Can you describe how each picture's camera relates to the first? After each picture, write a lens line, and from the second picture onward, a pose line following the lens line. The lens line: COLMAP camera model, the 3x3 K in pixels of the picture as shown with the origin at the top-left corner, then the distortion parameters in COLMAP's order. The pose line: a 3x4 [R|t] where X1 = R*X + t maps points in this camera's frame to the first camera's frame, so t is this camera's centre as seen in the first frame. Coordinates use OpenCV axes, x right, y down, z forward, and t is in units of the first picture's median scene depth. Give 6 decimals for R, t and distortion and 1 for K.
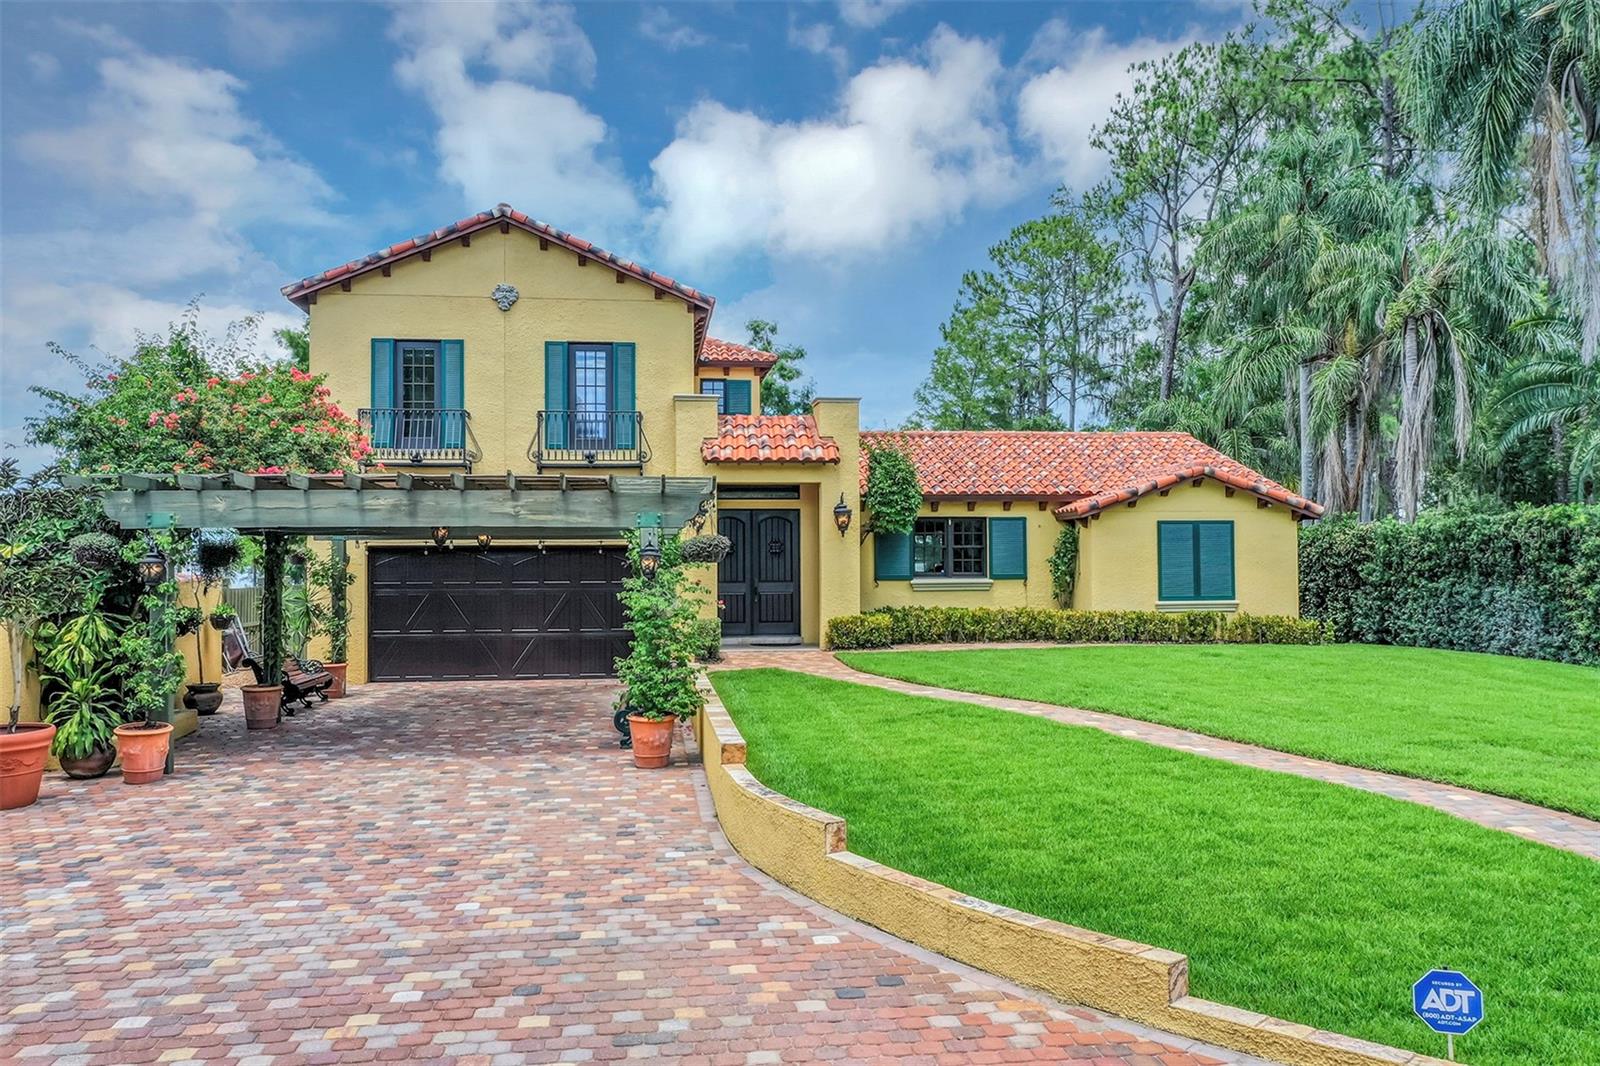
lens RADIAL K [[1258.6, 0, 797.0], [0, 1258.6, 534.4], [0, 0, 1]] dist [0.009803, -0.009454]
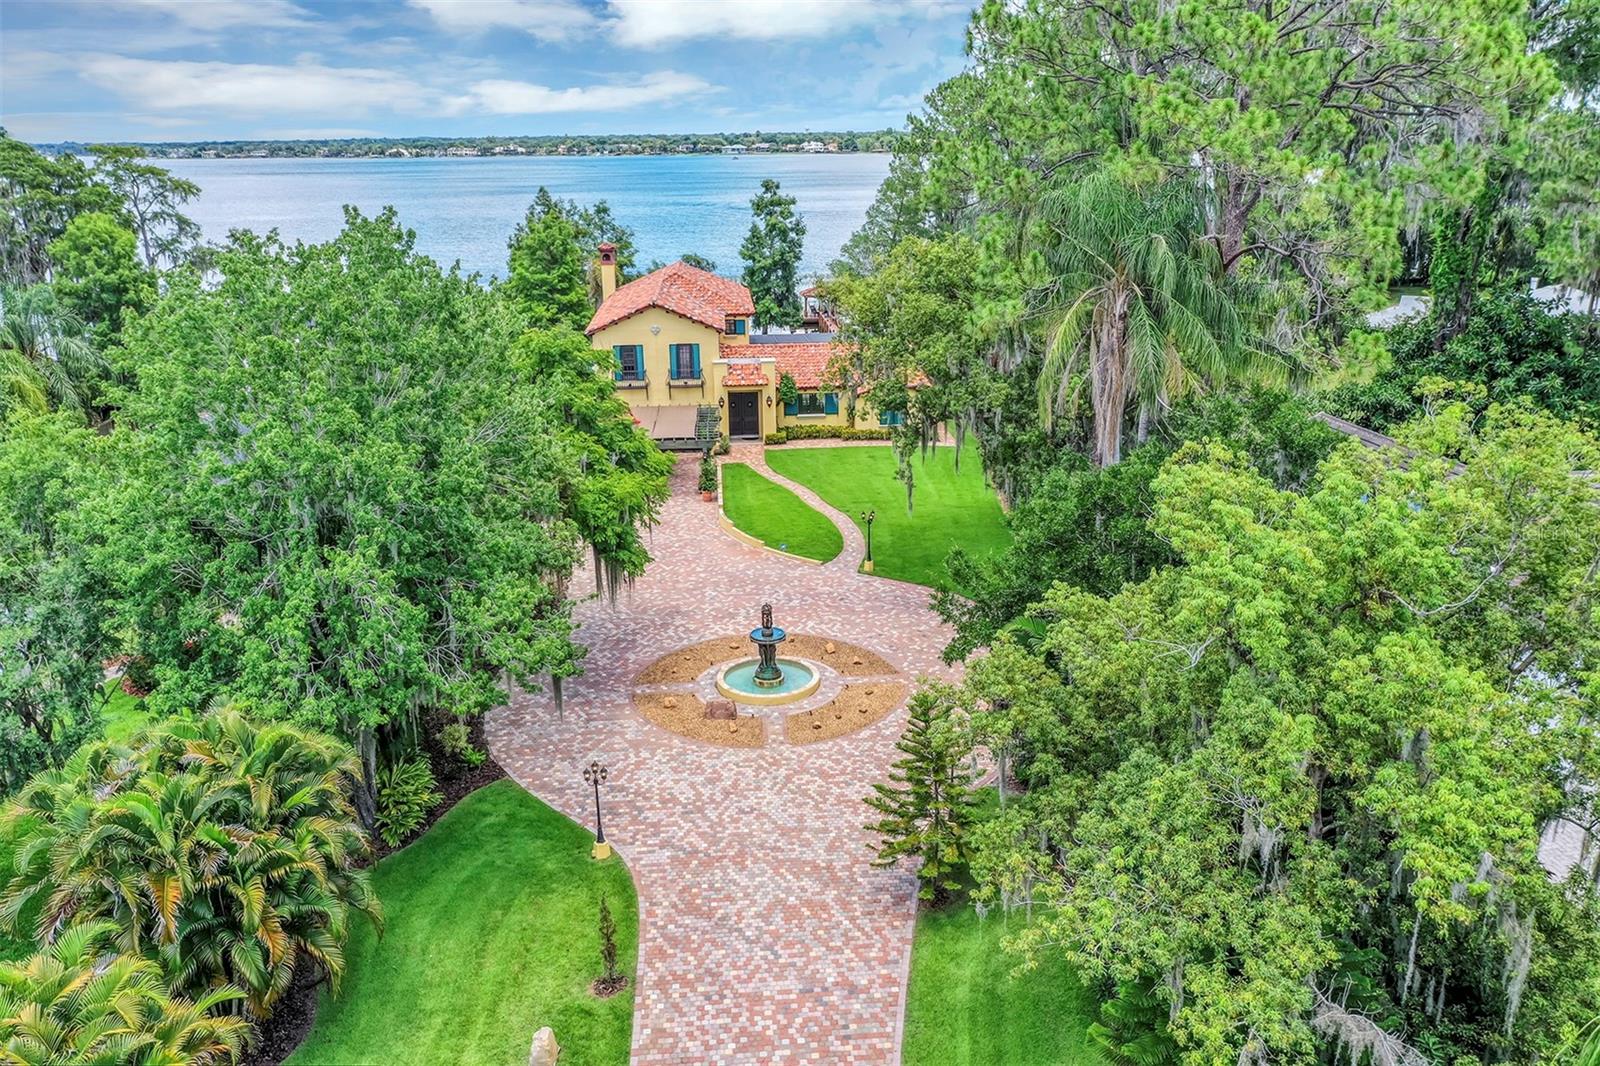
lens RADIAL K [[1258.6, 0, 795.8], [0, 1258.6, 530.1], [0, 0, 1]] dist [0.009803, -0.009454]
pose [[0.998499, 0.008574, -0.054092, 0.265099], [0.008918, 0.949035, 0.315046, -0.670615], [0.054036, -0.315055, 0.947534, -1.950767]]
